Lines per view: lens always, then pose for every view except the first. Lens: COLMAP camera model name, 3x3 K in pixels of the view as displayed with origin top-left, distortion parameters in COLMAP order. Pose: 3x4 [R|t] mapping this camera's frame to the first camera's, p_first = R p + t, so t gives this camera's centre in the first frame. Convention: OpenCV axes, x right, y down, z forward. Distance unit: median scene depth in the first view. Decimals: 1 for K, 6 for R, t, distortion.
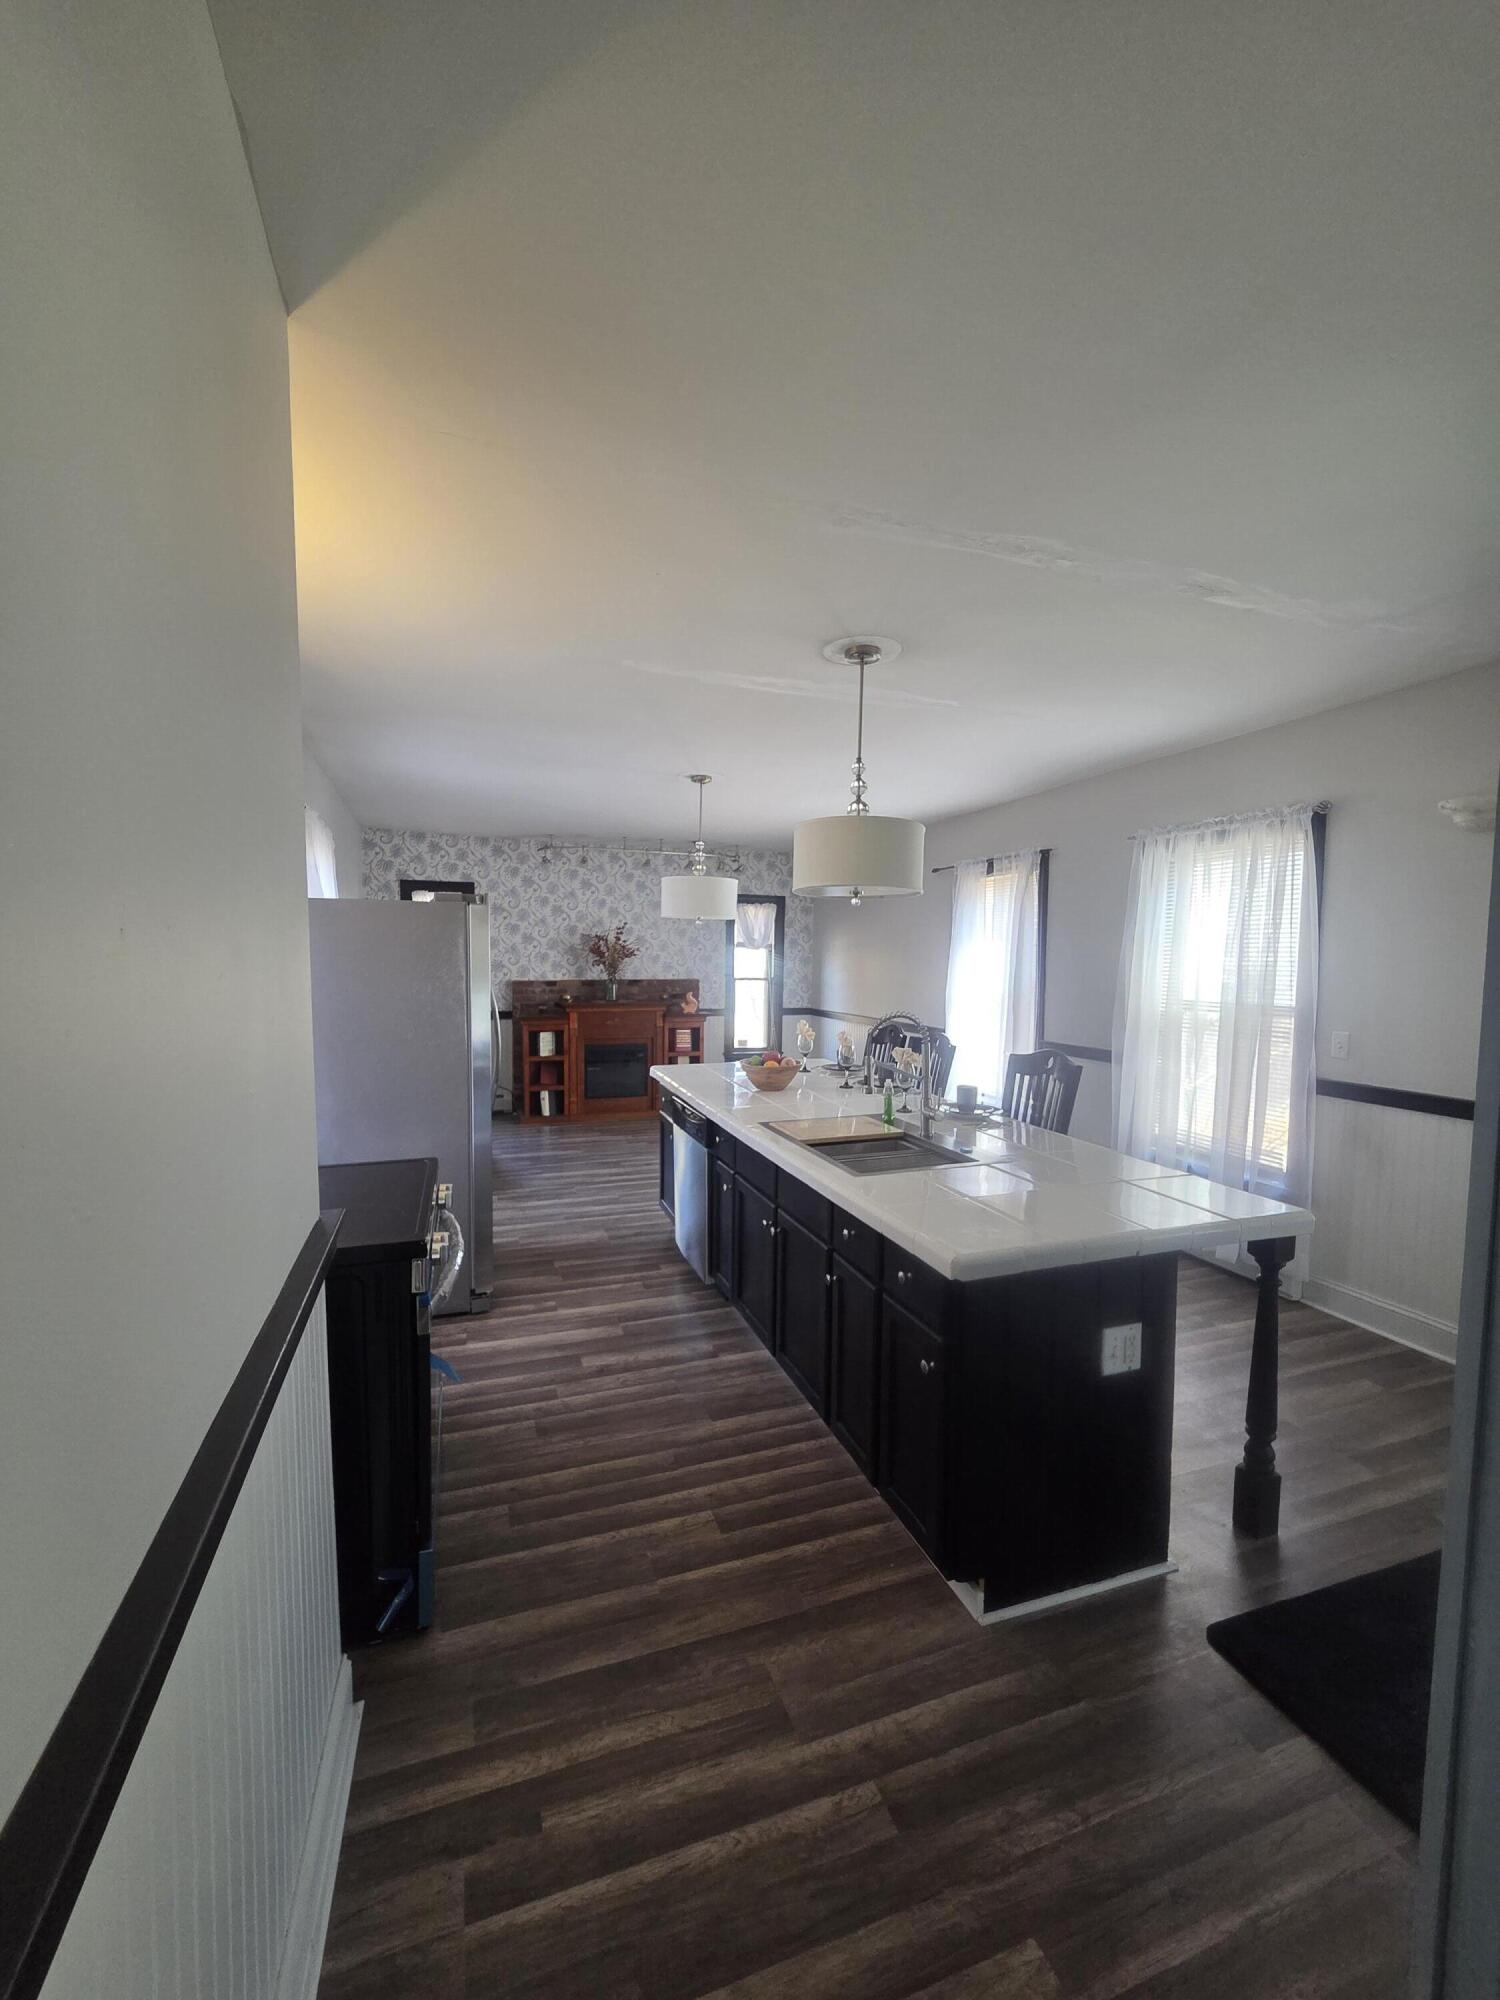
lens RADIAL K [[840.1, 0, 753.5], [0, 840.1, 1009.4], [0, 0, 1]] dist [-0.006456, 0.001767]
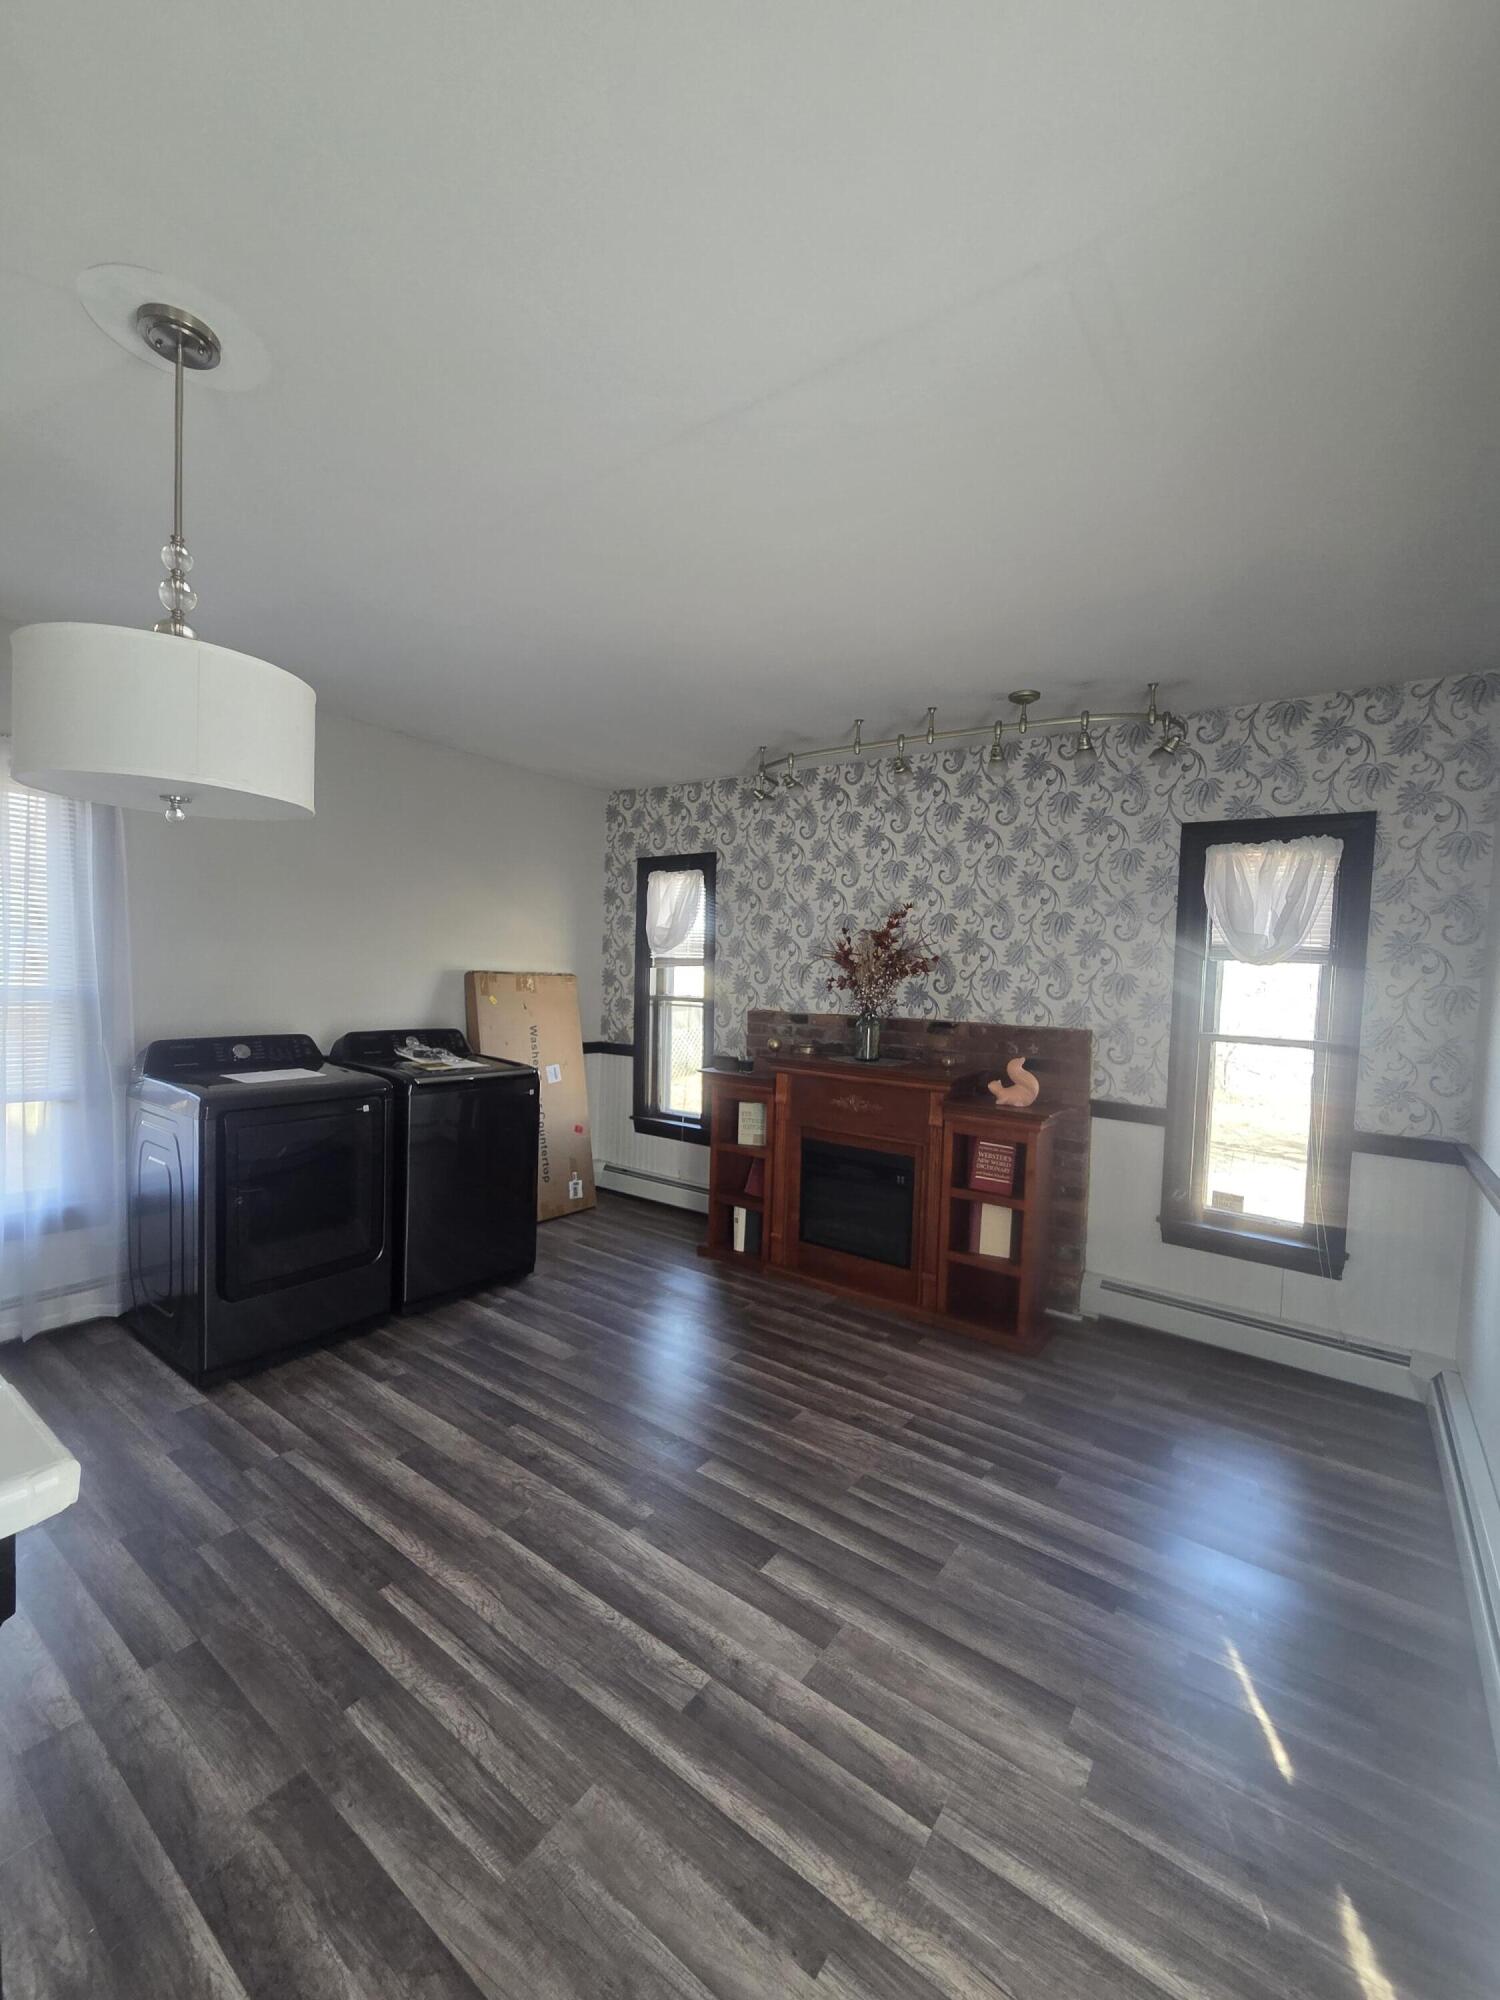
lens RADIAL K [[827.4, 0, 738.7], [0, 827.4, 1006.9], [0, 0, 1]] dist [-0.004479, -0.000045]
pose [[0.548615, 0.046294, -0.834792, 0.201459], [-0.084688, 0.996407, -0.000399, -0.034982], [0.831775, 0.070916, 0.550565, 0.662888]]
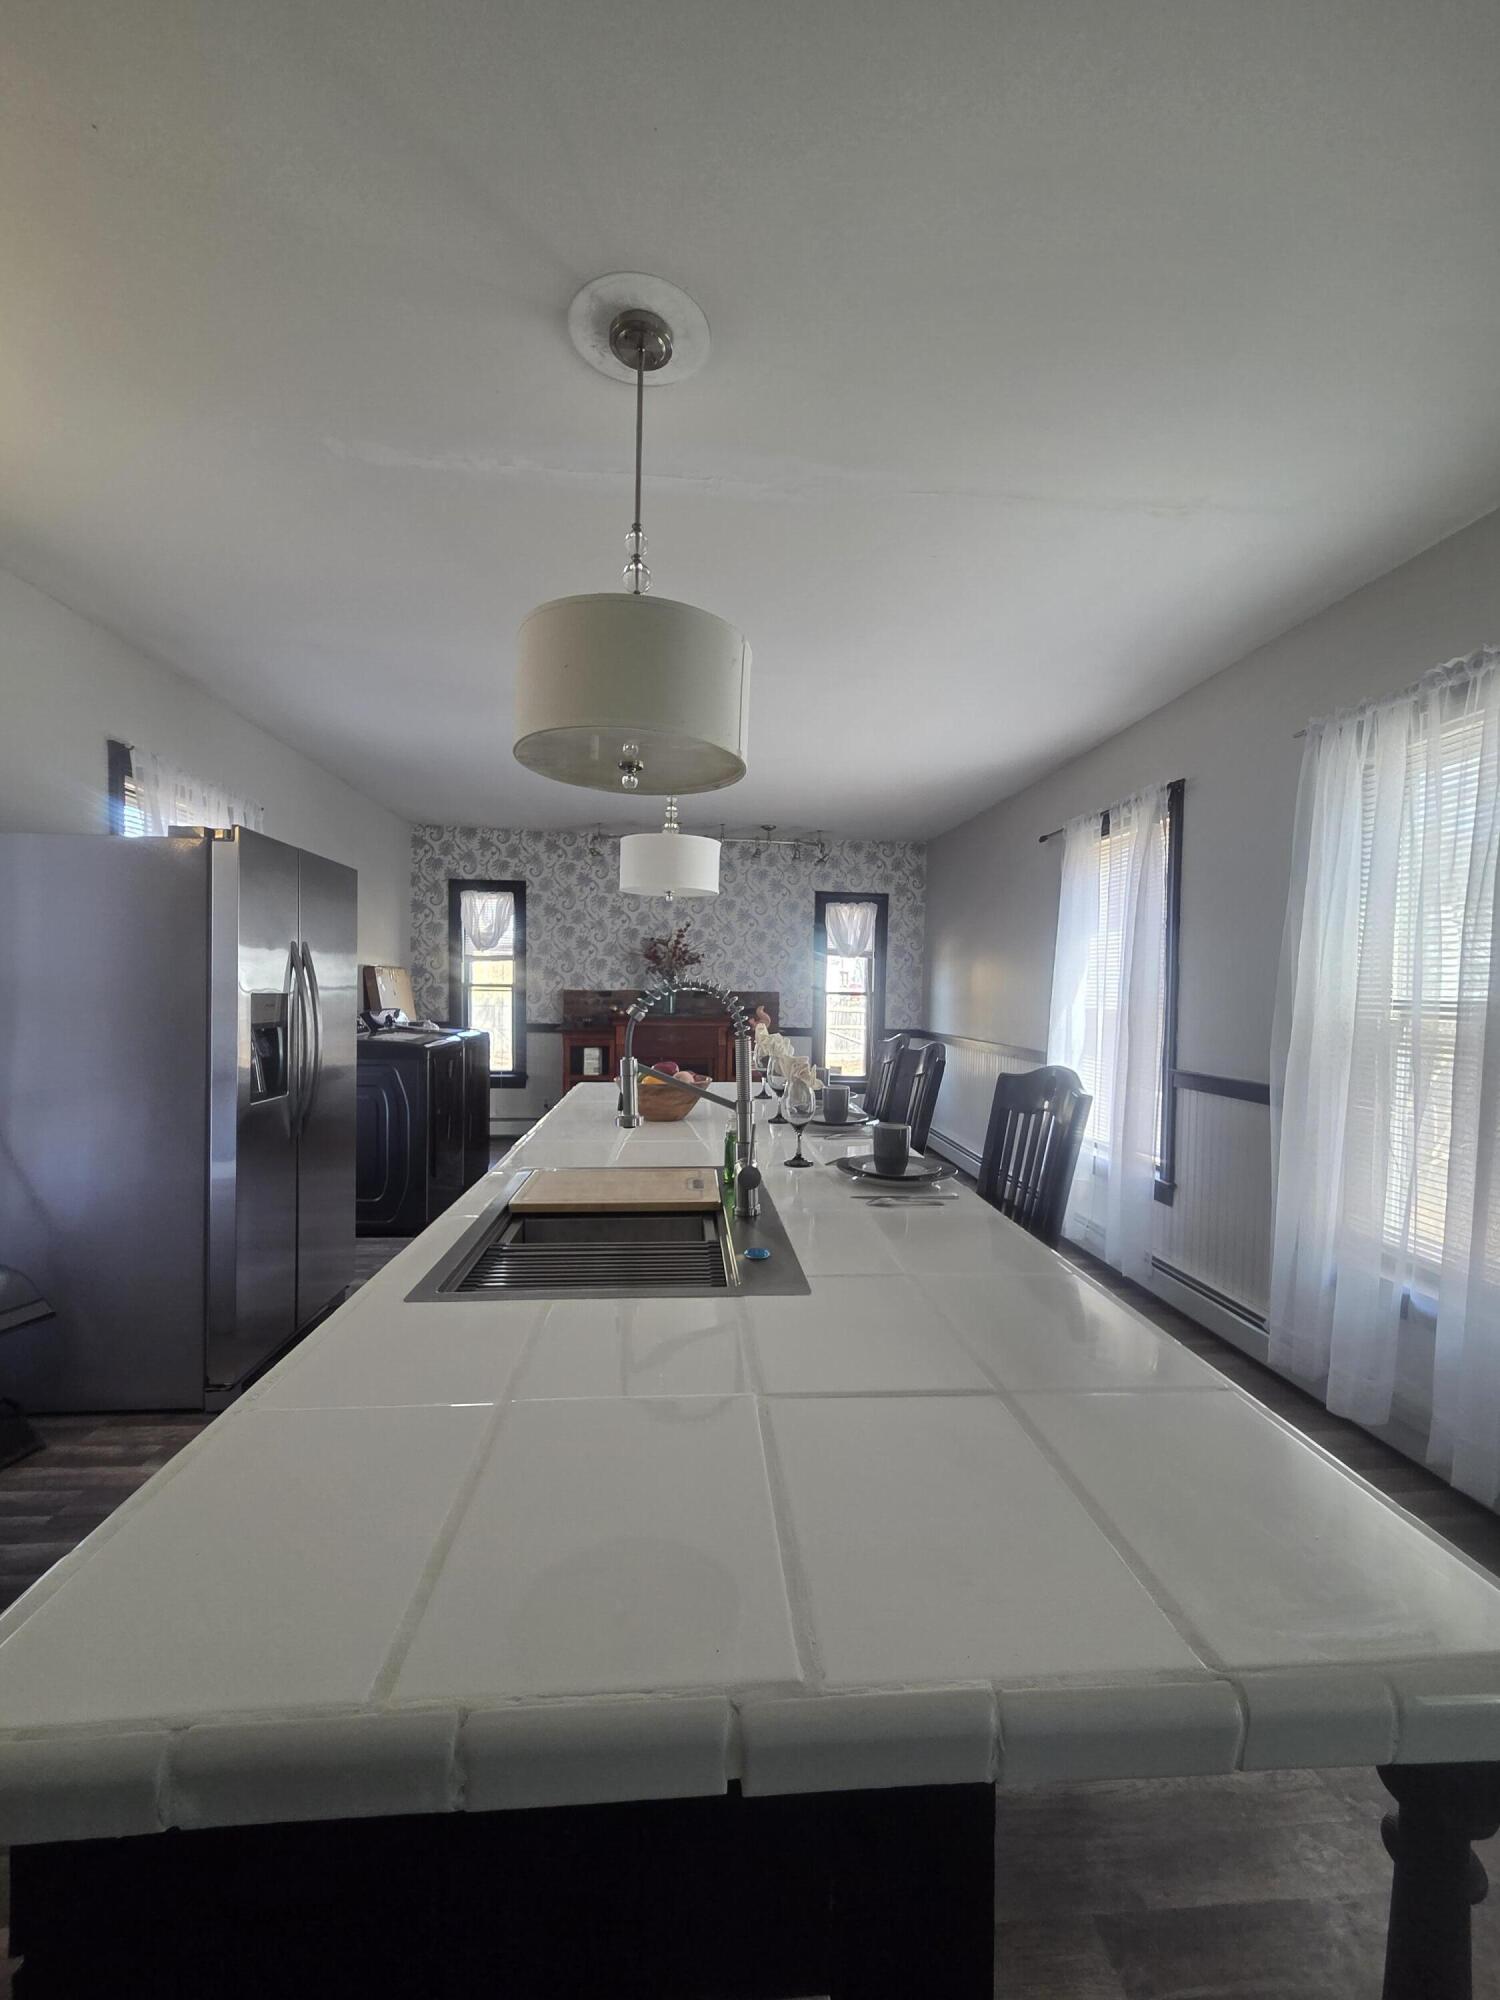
lens RADIAL K [[840.1, 0, 745.1], [0, 840.1, 1011.5], [0, 0, 1]] dist [-0.006456, 0.001767]
pose [[0.965696, 0.014302, -0.259281, 0.130682], [-0.024570, 0.999035, -0.036402, 0.016557], [0.258510, 0.041524, 0.965116, 0.186892]]
